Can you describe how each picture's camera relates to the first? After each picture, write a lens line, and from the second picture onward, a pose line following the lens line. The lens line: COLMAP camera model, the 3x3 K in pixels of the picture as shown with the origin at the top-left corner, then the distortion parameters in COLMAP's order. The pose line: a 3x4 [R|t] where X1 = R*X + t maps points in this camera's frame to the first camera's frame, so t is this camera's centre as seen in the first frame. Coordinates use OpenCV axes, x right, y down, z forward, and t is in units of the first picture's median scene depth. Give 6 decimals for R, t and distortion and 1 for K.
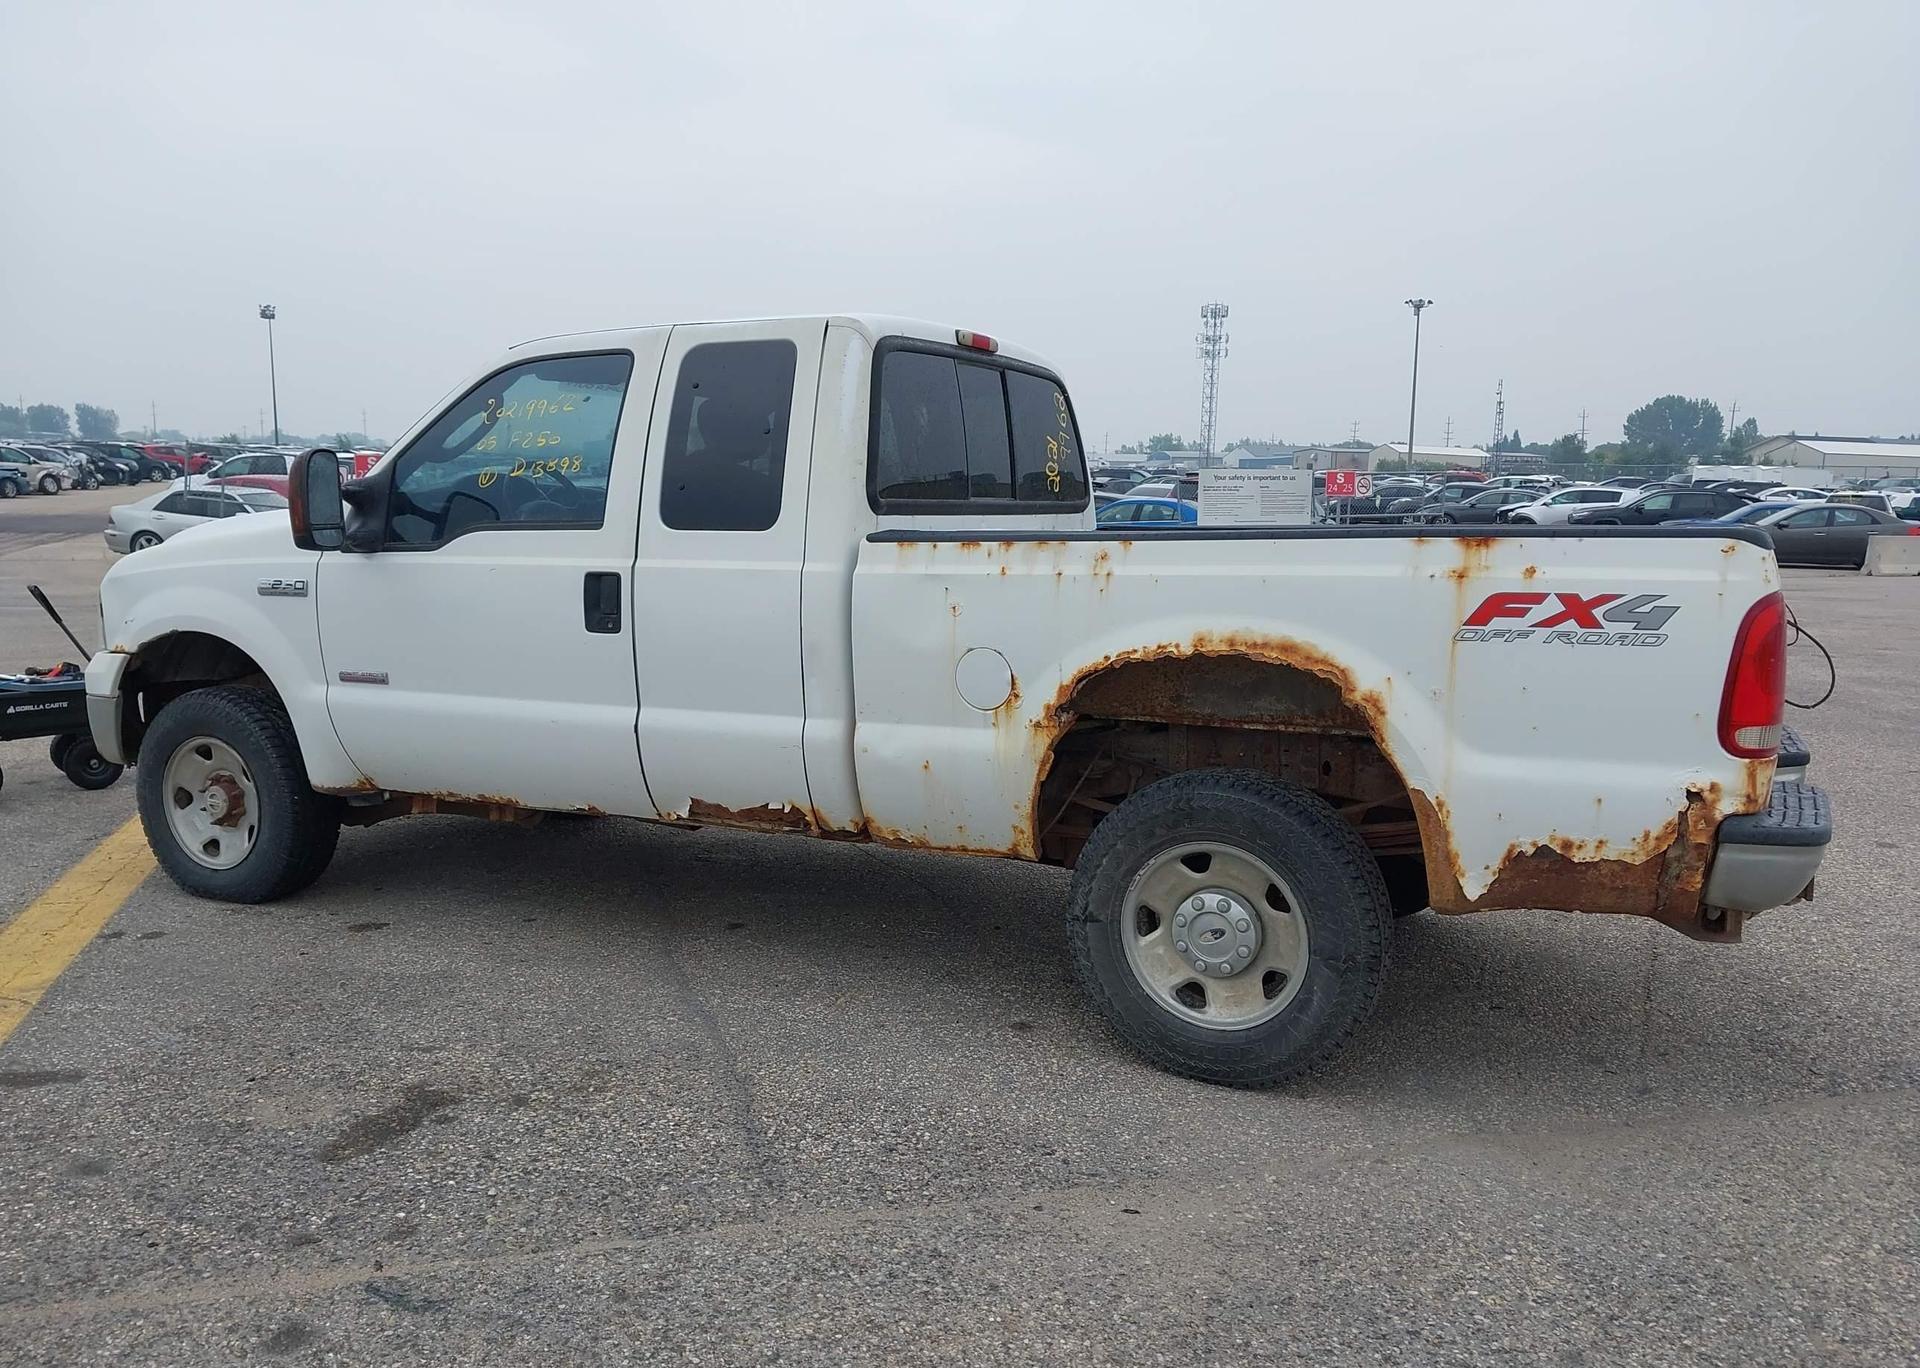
lens RADIAL K [[1495.2, 0, 955.7], [0, 1495.2, 697.0], [0, 0, 1]] dist [0.166767, -0.418482]
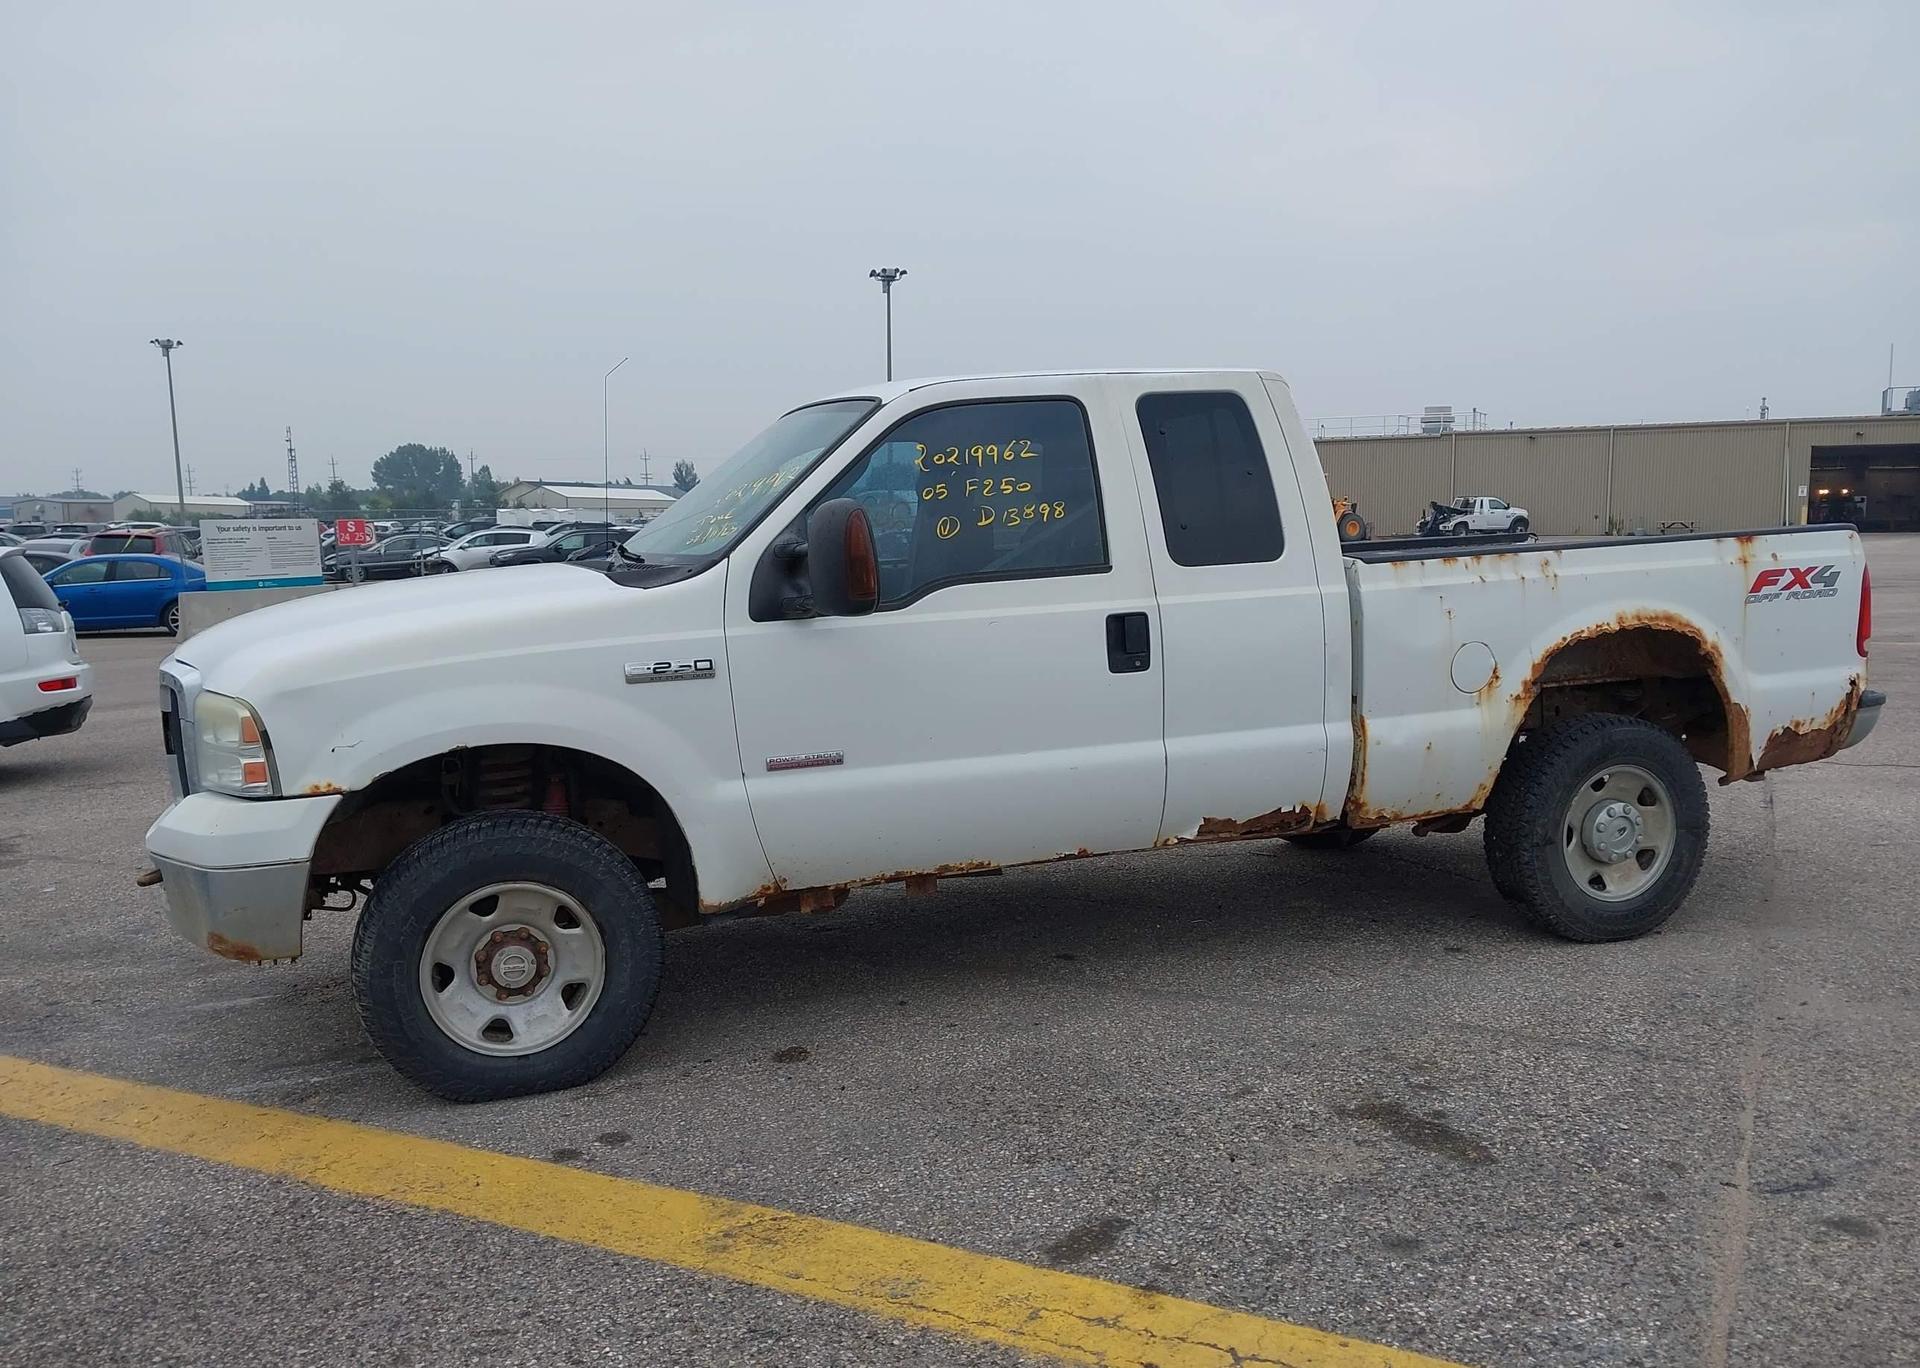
lens RADIAL K [[1496.3, 0, 965.6], [0, 1496.3, 691.9], [0, 0, 1]] dist [0.047101, -0.061999]
pose [[0.705626, -0.107289, 0.700415, -1.178287], [0.130084, 0.991285, 0.020792, -0.074497], [-0.696541, 0.076442, 0.713433, 0.417588]]
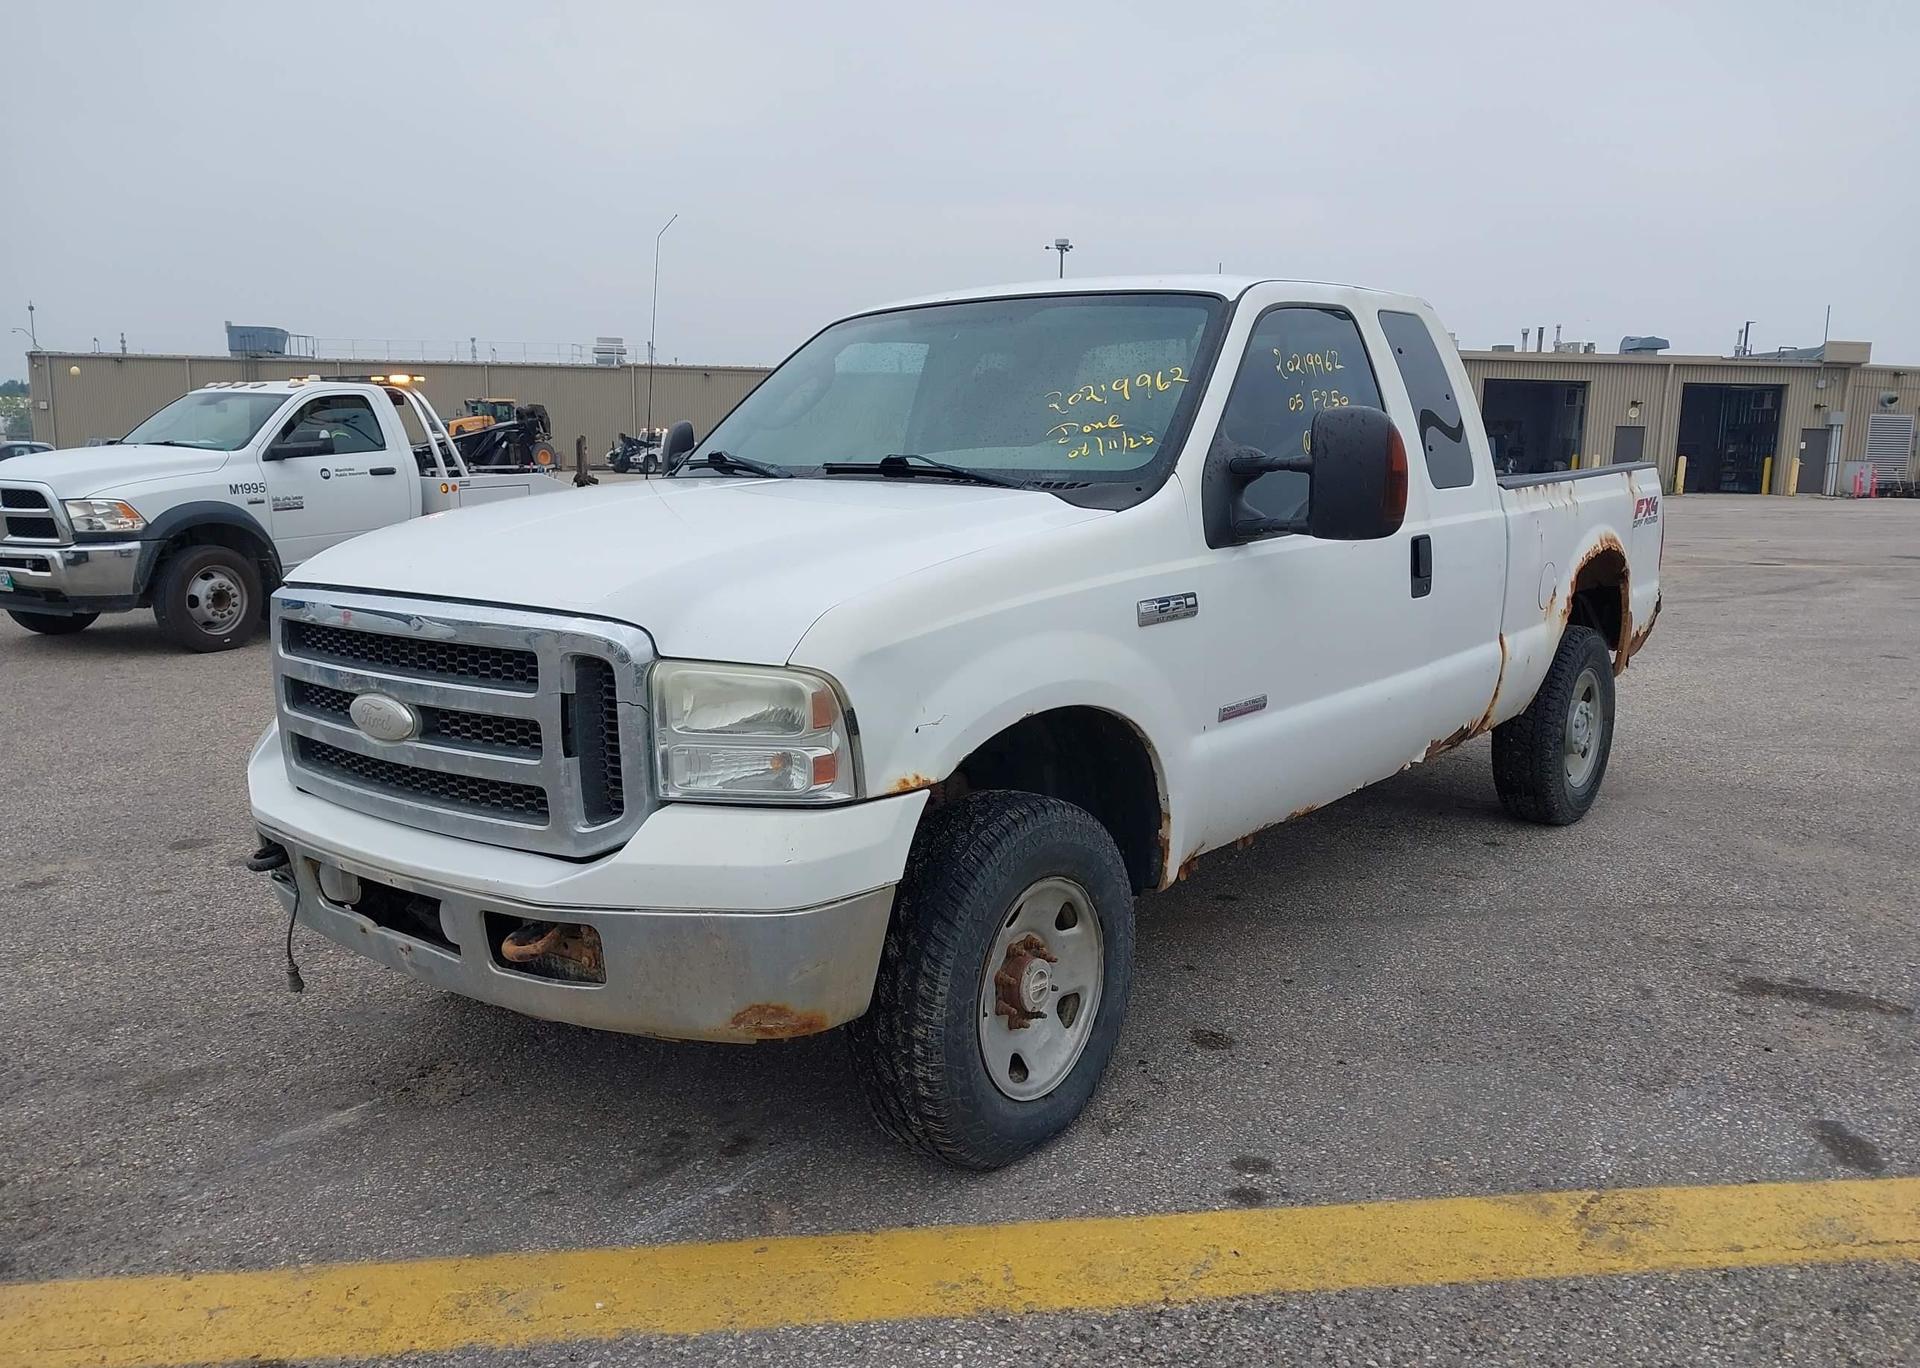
lens RADIAL K [[1508.7, 0, 953.6], [0, 1508.7, 682.6], [0, 0, 1]] dist [0.060221, -0.085915]
pose [[0.221739, -0.162146, 0.961530, -1.475967], [0.135616, 0.981622, 0.134260, -0.188281], [-0.965629, 0.100628, 0.239654, 1.228364]]
